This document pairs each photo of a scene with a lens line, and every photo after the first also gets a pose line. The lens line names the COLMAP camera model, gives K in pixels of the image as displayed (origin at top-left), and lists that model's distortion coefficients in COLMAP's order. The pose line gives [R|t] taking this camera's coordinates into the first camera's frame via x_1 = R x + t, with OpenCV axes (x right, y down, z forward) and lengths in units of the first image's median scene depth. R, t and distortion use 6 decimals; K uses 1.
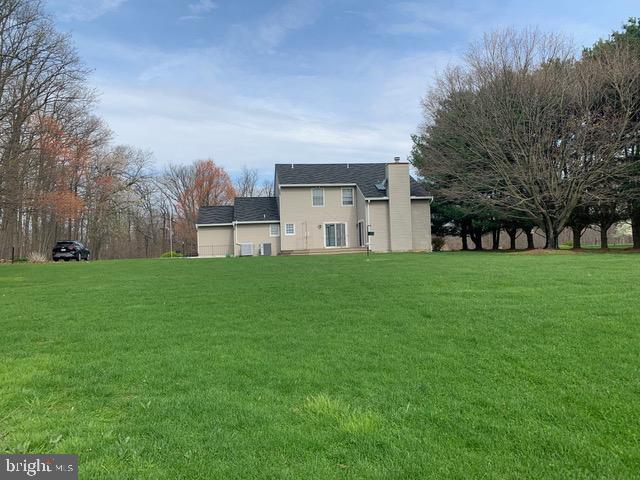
lens RADIAL K [[485.6, 0, 326.8], [0, 485.6, 239.6], [0, 0, 1]] dist [0.038950, -0.064316]
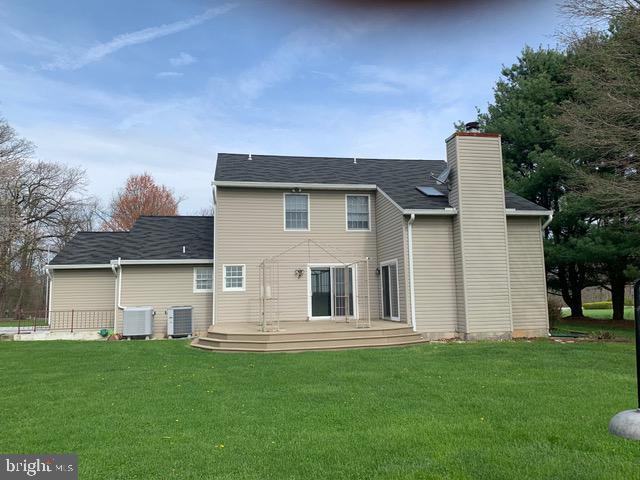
lens RADIAL K [[485.6, 0, 326.8], [0, 485.6, 239.6], [0, 0, 1]] dist [0.038950, -0.064316]
pose [[0.999144, 0.017337, 0.037559, -0.006064], [-0.013791, 0.995600, -0.092688, -0.016261], [-0.039001, 0.092091, 0.994987, 0.531647]]
